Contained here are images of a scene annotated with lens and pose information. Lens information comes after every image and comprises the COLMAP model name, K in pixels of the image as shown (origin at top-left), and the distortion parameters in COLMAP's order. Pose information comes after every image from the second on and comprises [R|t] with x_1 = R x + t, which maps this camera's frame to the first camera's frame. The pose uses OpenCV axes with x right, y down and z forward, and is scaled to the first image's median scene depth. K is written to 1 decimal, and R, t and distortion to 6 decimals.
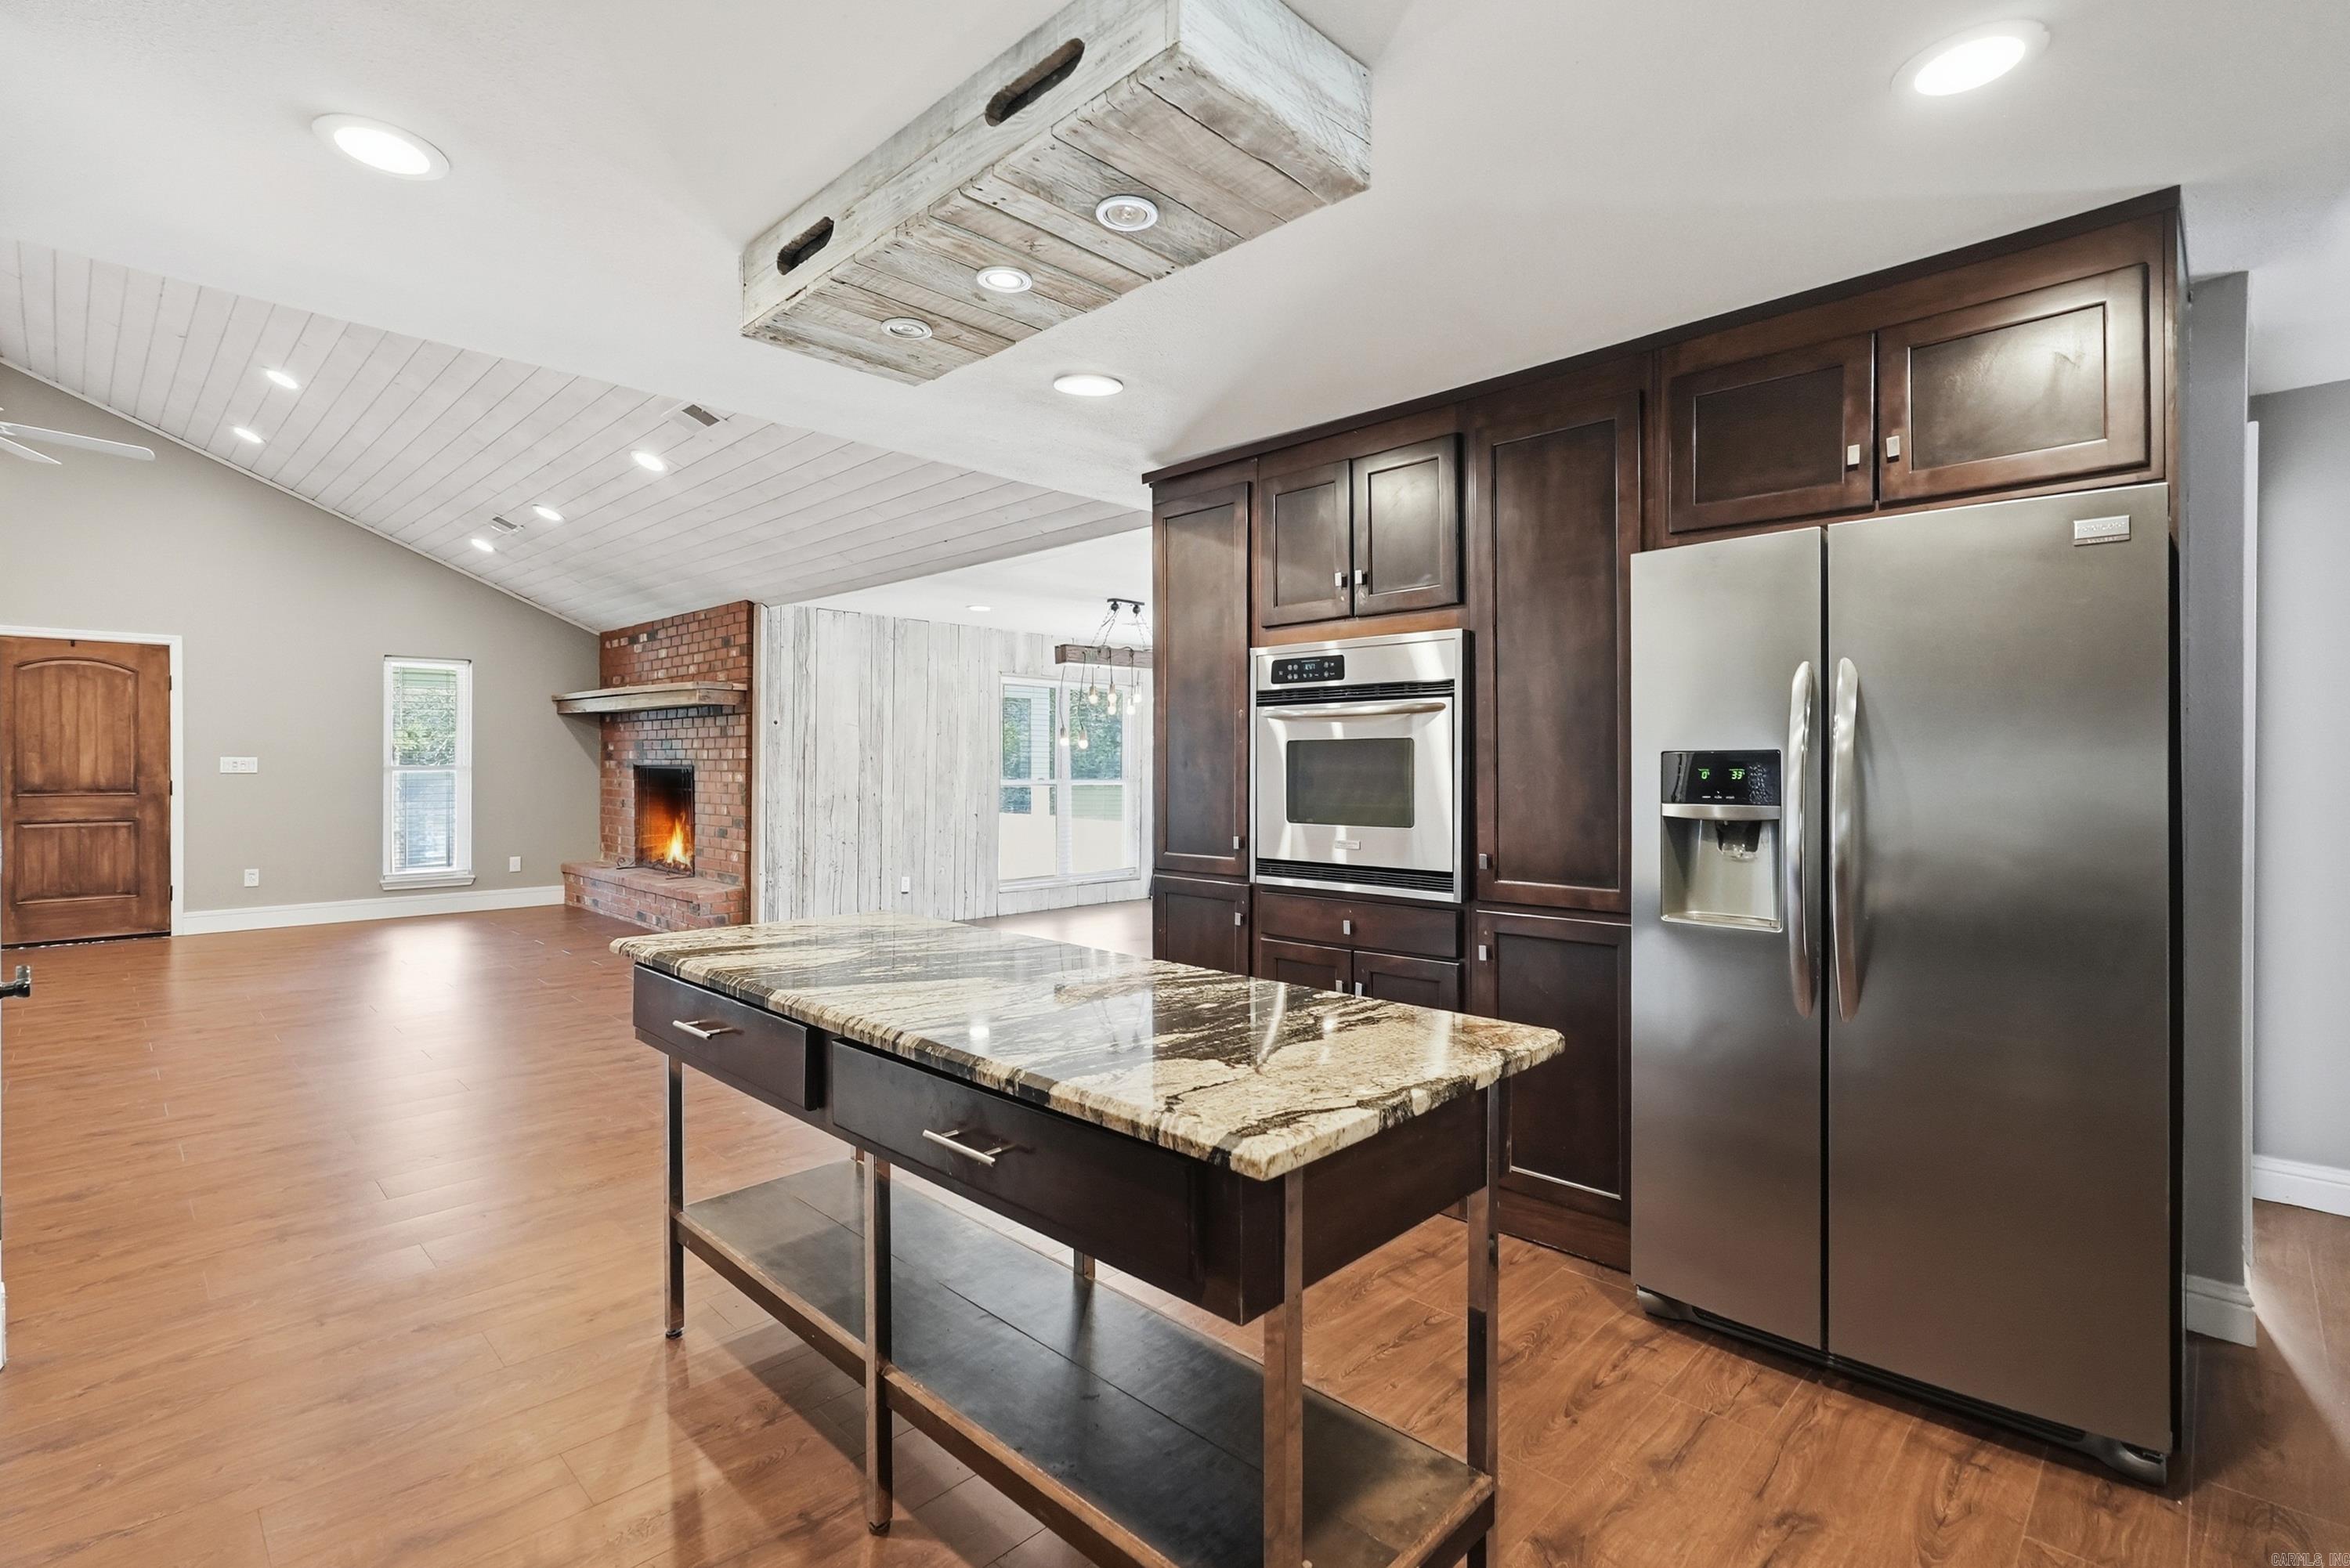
lens RADIAL K [[1081.0, 0, 1177.5], [0, 1081.0, 763.5], [0, 0, 1]] dist [-0.018250, 0.007777]
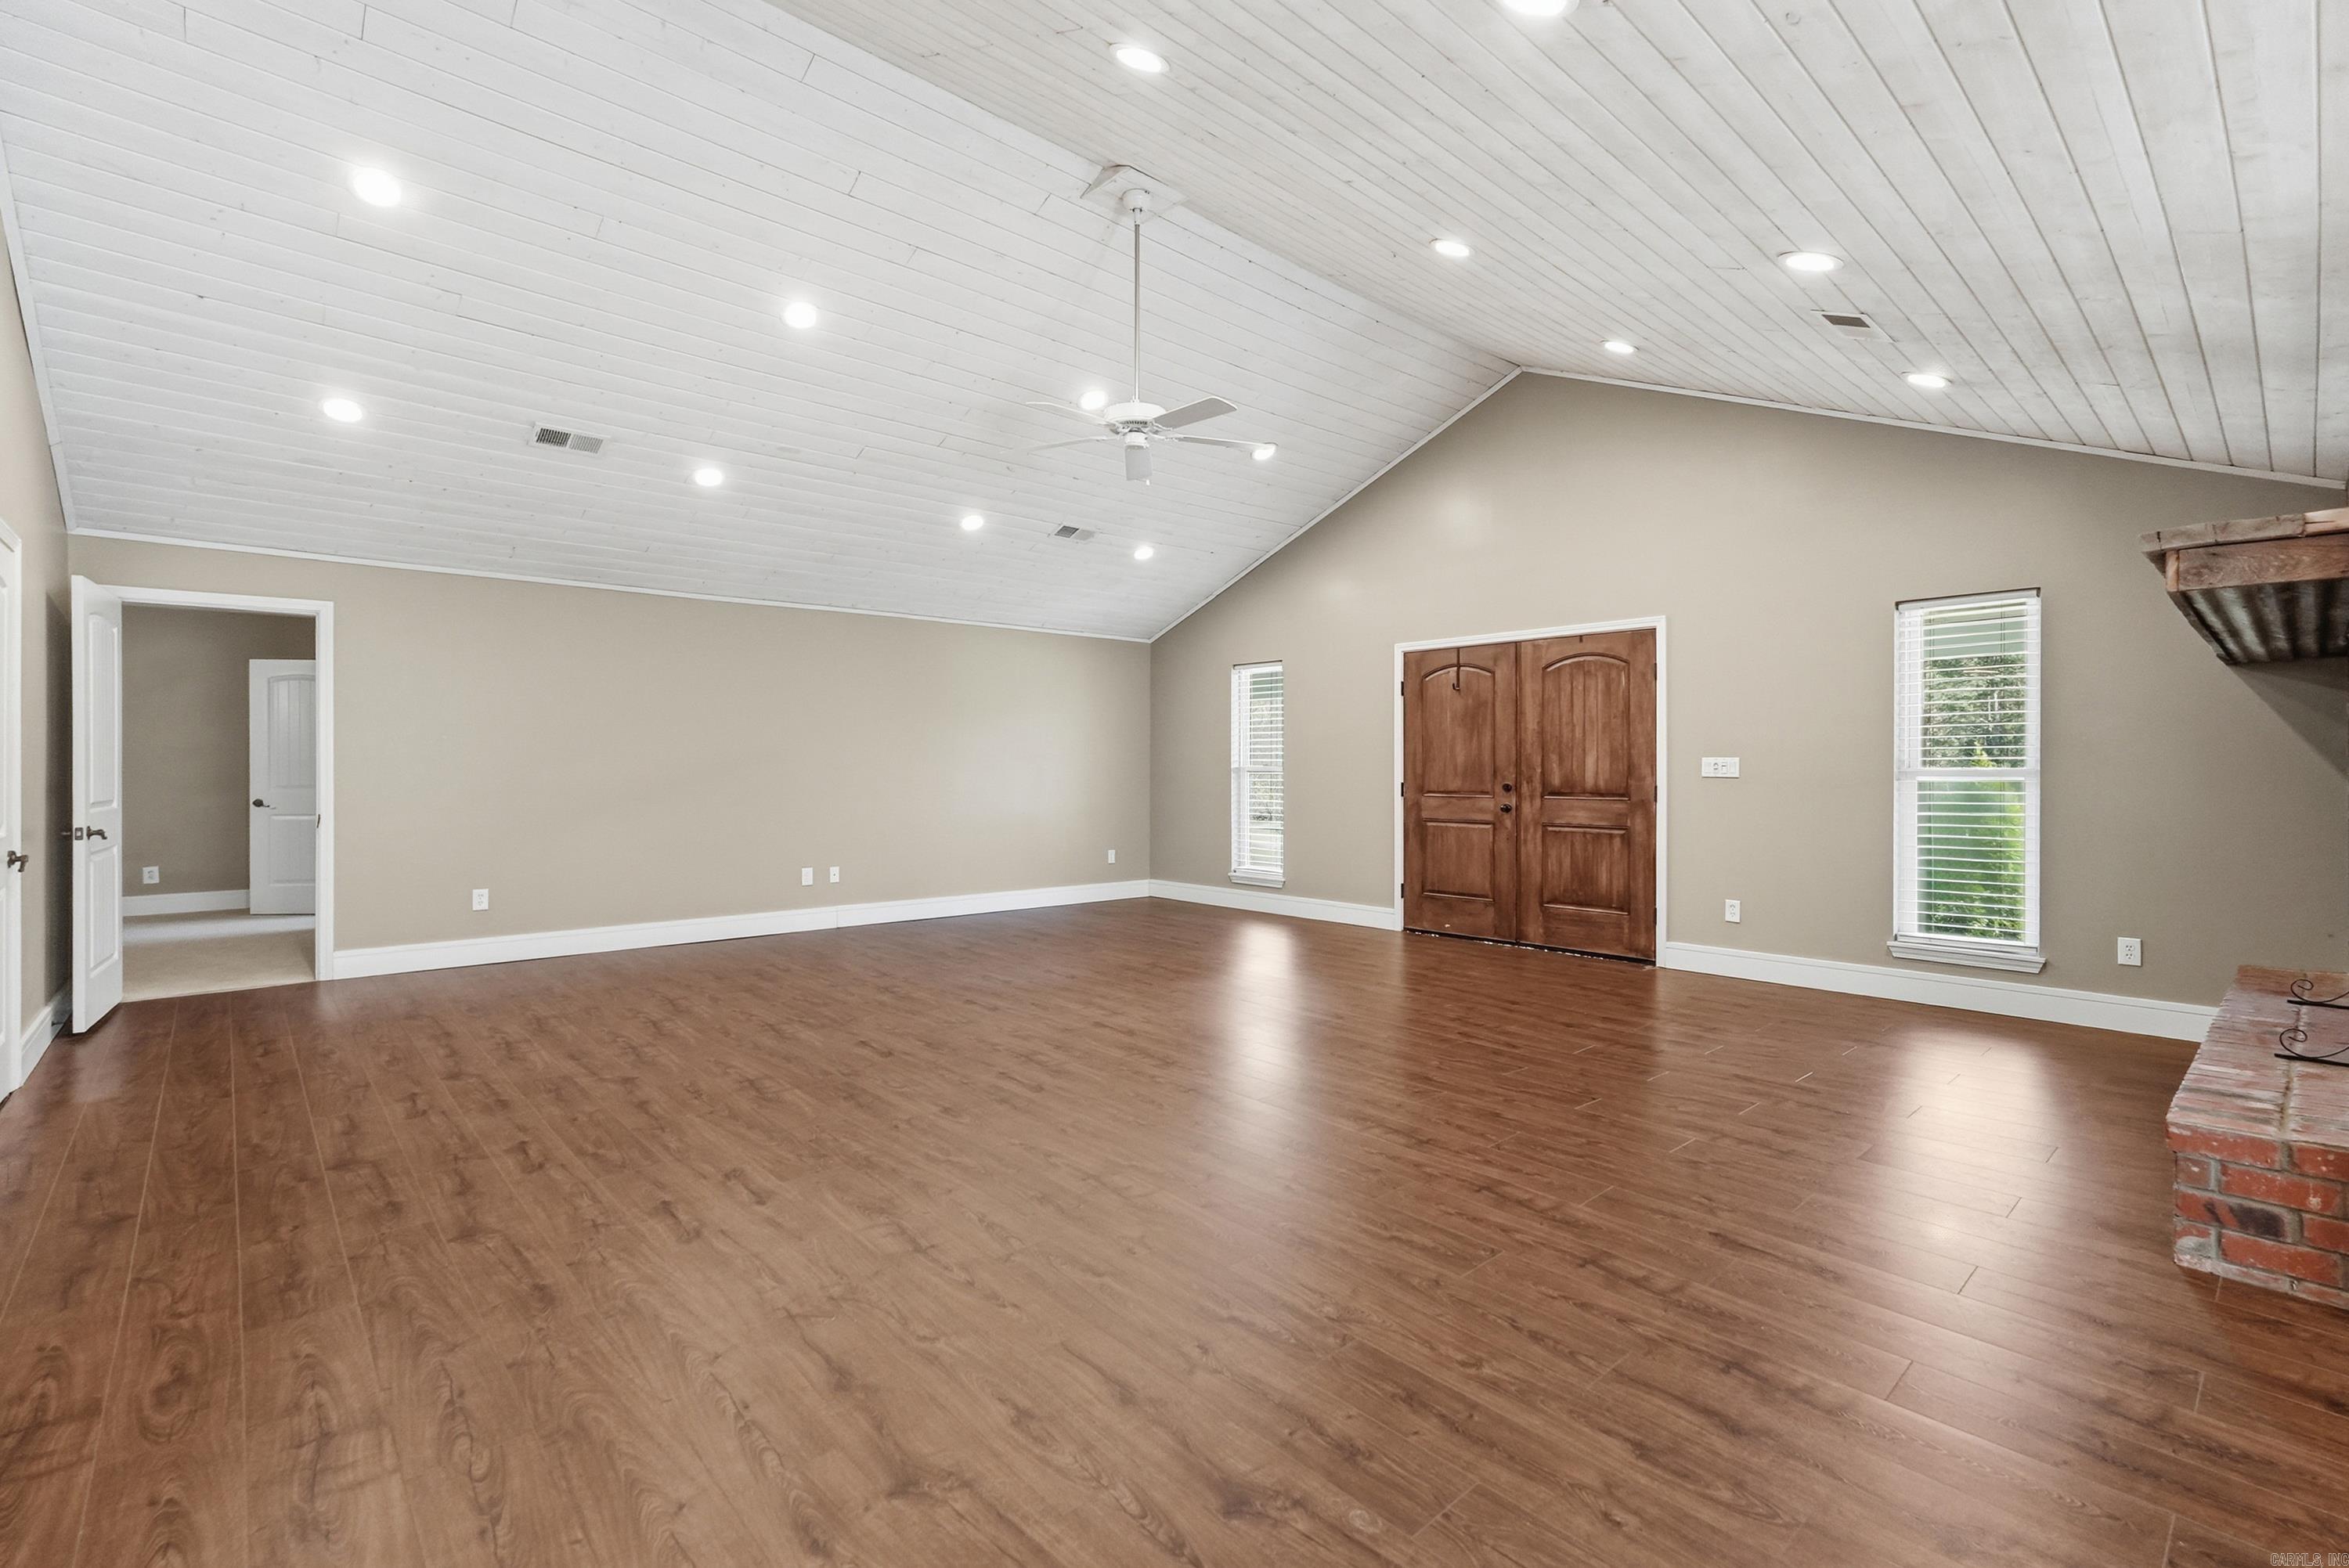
lens RADIAL K [[1057.4, 0, 1178.1], [0, 1057.4, 766.2], [0, 0, 1]] dist [-0.018043, 0.010162]
pose [[-0.057353, -0.002873, -0.998350, -0.073518], [-0.003315, 0.999991, -0.002688, 0.004427], [0.998348, 0.003155, -0.057362, 0.670755]]
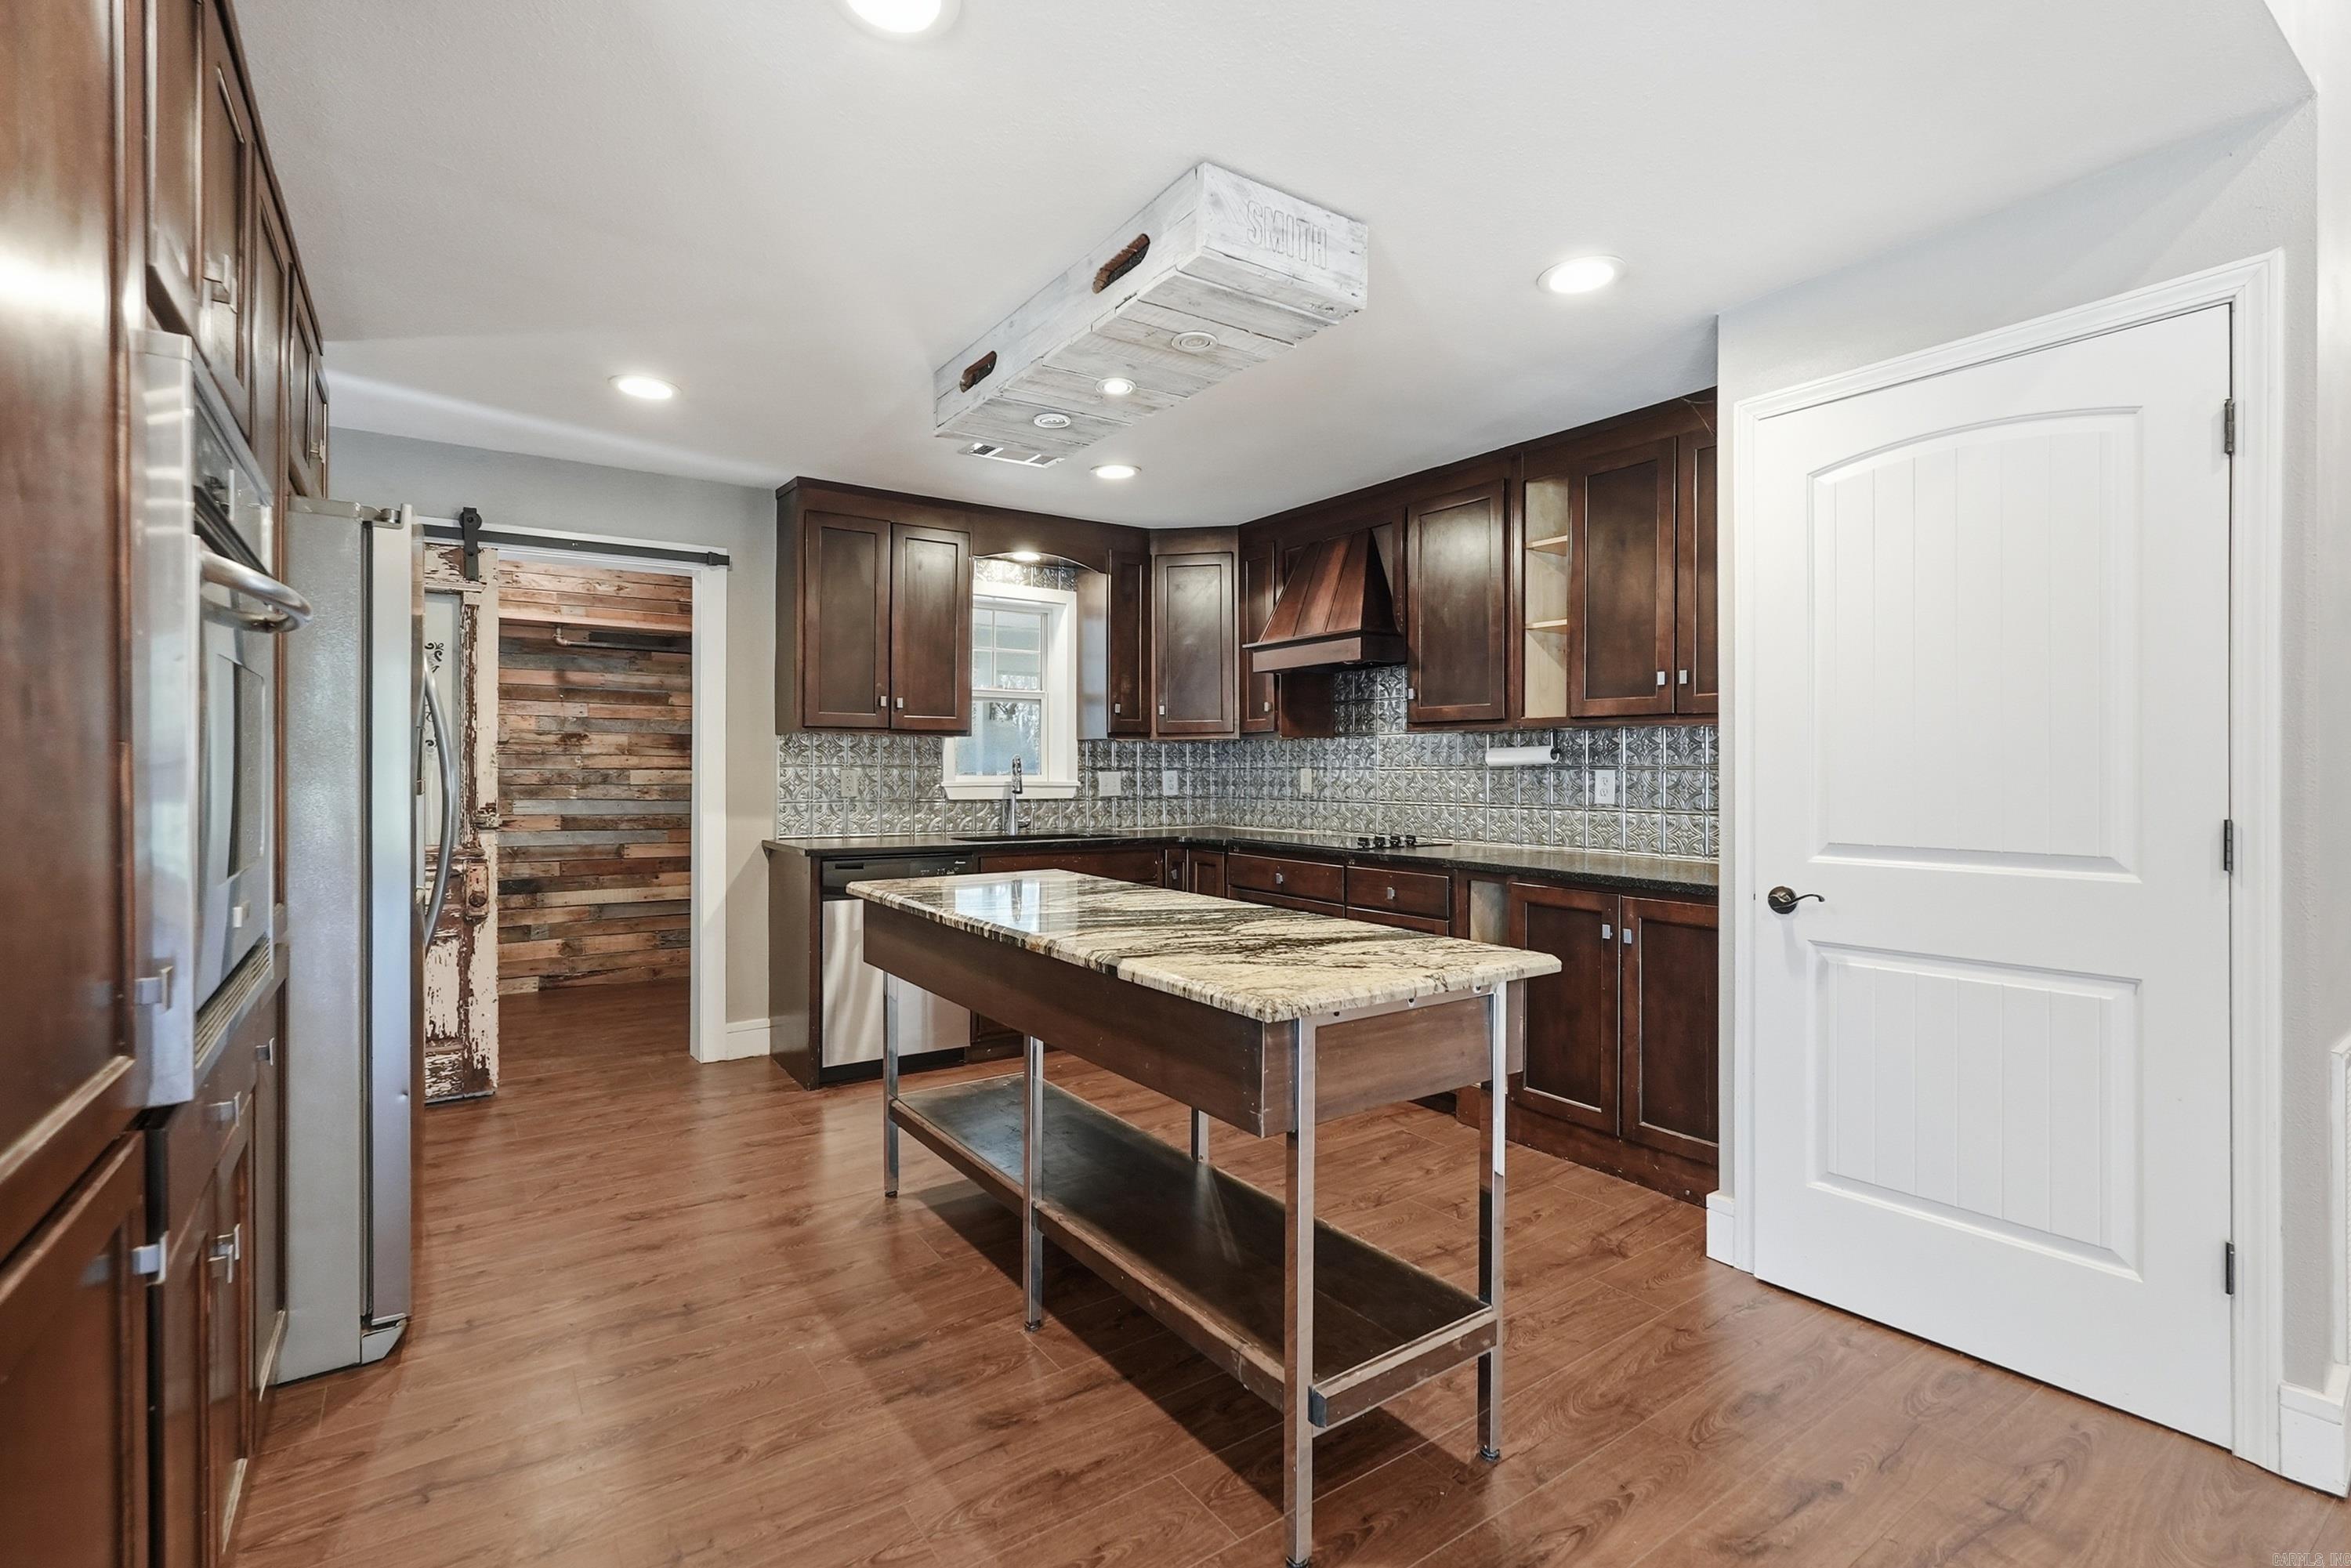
lens RADIAL K [[1073.9, 0, 1179.0], [0, 1073.9, 771.0], [0, 0, 1]] dist [-0.026262, 0.019778]
pose [[-0.982982, -0.005452, 0.183620, -0.123389], [-0.004006, 0.999958, 0.008242, 0.005572], [-0.183657, 0.007366, -0.982963, 0.582112]]
